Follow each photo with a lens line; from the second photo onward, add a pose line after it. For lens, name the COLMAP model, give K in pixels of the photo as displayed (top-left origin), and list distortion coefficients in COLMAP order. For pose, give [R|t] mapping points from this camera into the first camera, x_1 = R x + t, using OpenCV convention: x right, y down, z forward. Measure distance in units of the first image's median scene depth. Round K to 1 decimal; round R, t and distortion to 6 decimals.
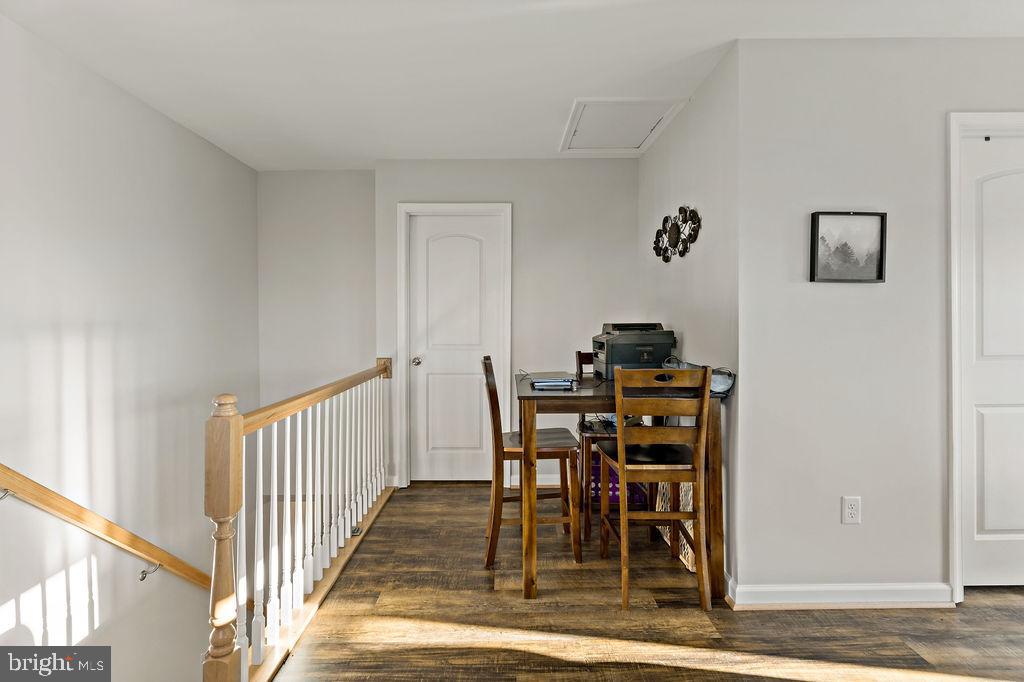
lens RADIAL K [[498.2, 0, 517.7], [0, 498.2, 323.4], [0, 0, 1]] dist [0.002137, 0.000671]
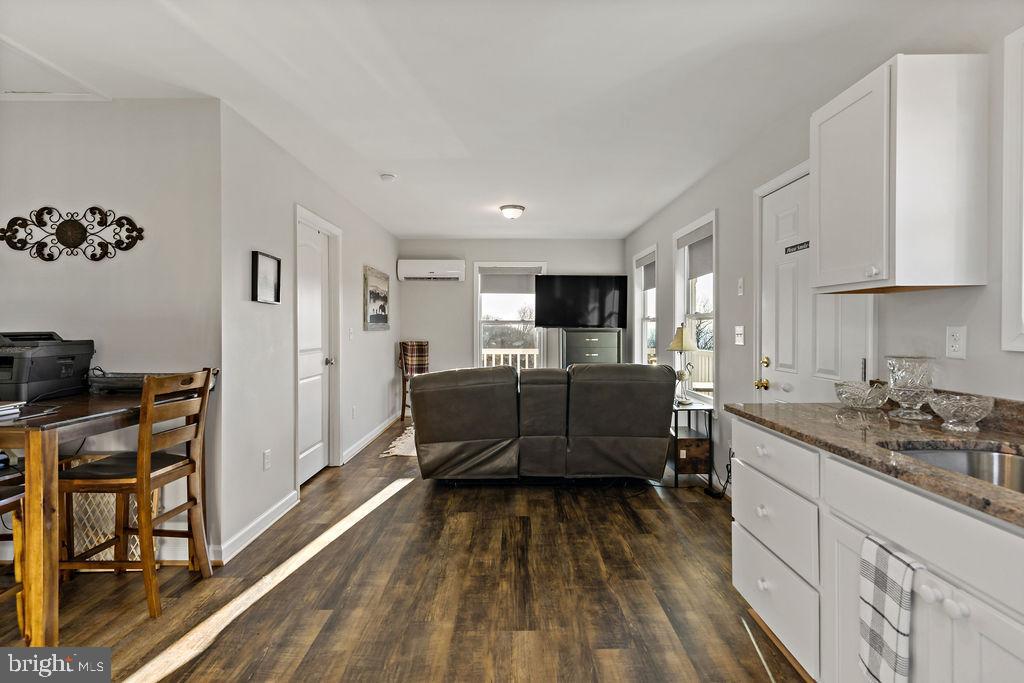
lens RADIAL K [[481.0, 0, 512.0], [0, 481.0, 341.5], [0, 0, 1]] dist [0.003467, 0.000173]
pose [[0.015011, -0.020652, 0.999674, -0.734360], [0.003871, 0.999780, 0.020596, 0.002573], [-0.999880, 0.003561, 0.015087, 0.270937]]
